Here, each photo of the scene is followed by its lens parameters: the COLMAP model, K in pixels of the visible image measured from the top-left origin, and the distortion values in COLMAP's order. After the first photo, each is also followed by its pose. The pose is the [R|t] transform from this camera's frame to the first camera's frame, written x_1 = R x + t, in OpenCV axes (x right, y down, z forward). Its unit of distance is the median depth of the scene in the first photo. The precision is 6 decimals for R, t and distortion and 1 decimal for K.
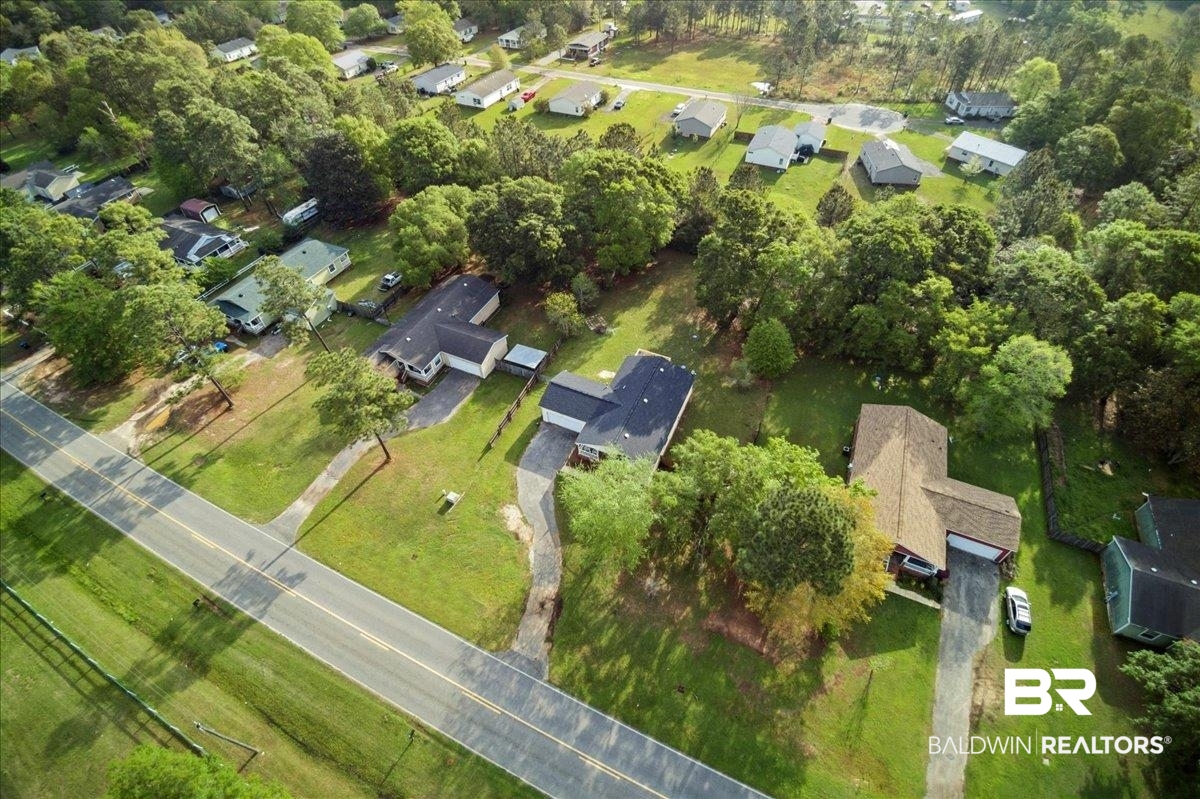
lens RADIAL K [[567.8, 0, 600.0], [0, 567.8, 399.5], [0, 0, 1]] dist [0.003295, -0.000176]
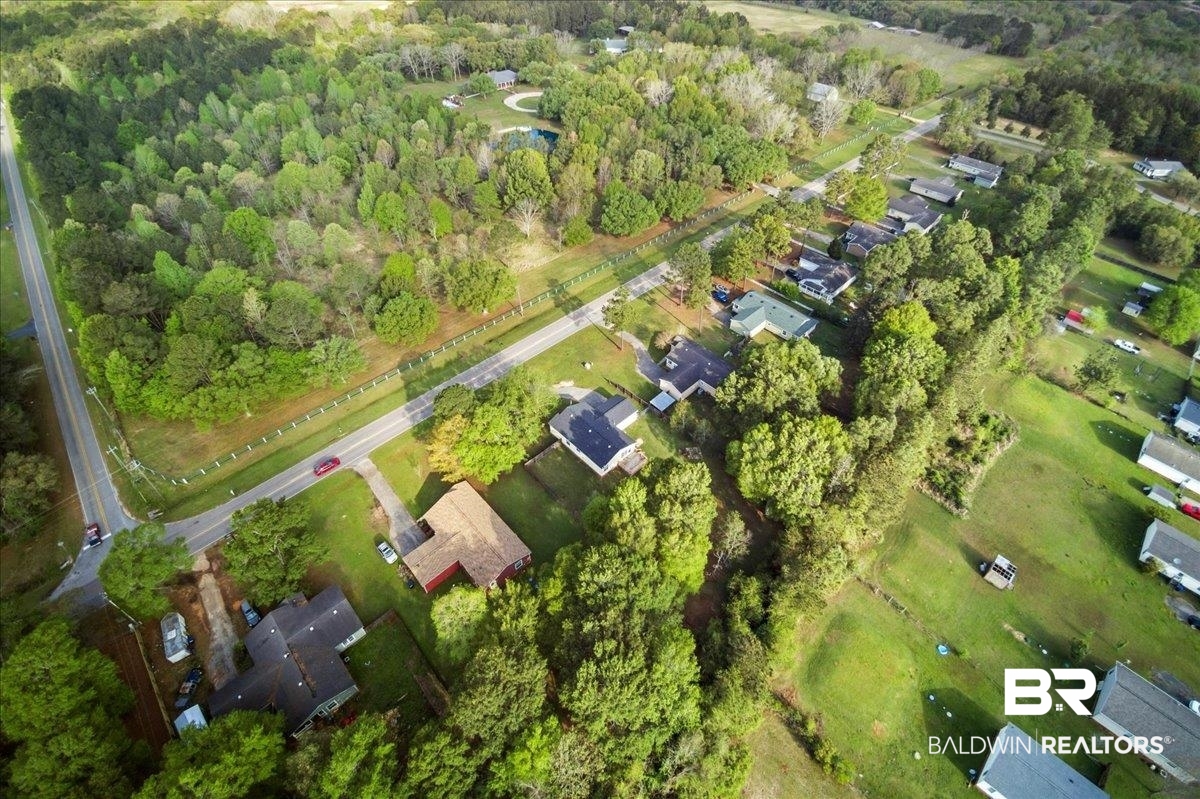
lens RADIAL K [[567.8, 0, 600.0], [0, 567.8, 399.5], [0, 0, 1]] dist [0.003295, -0.000176]
pose [[-0.410139, 0.645915, -0.643879, 1.109430], [-0.641001, 0.298056, 0.707305, -1.255024], [0.648771, 0.702820, 0.291788, 0.483970]]
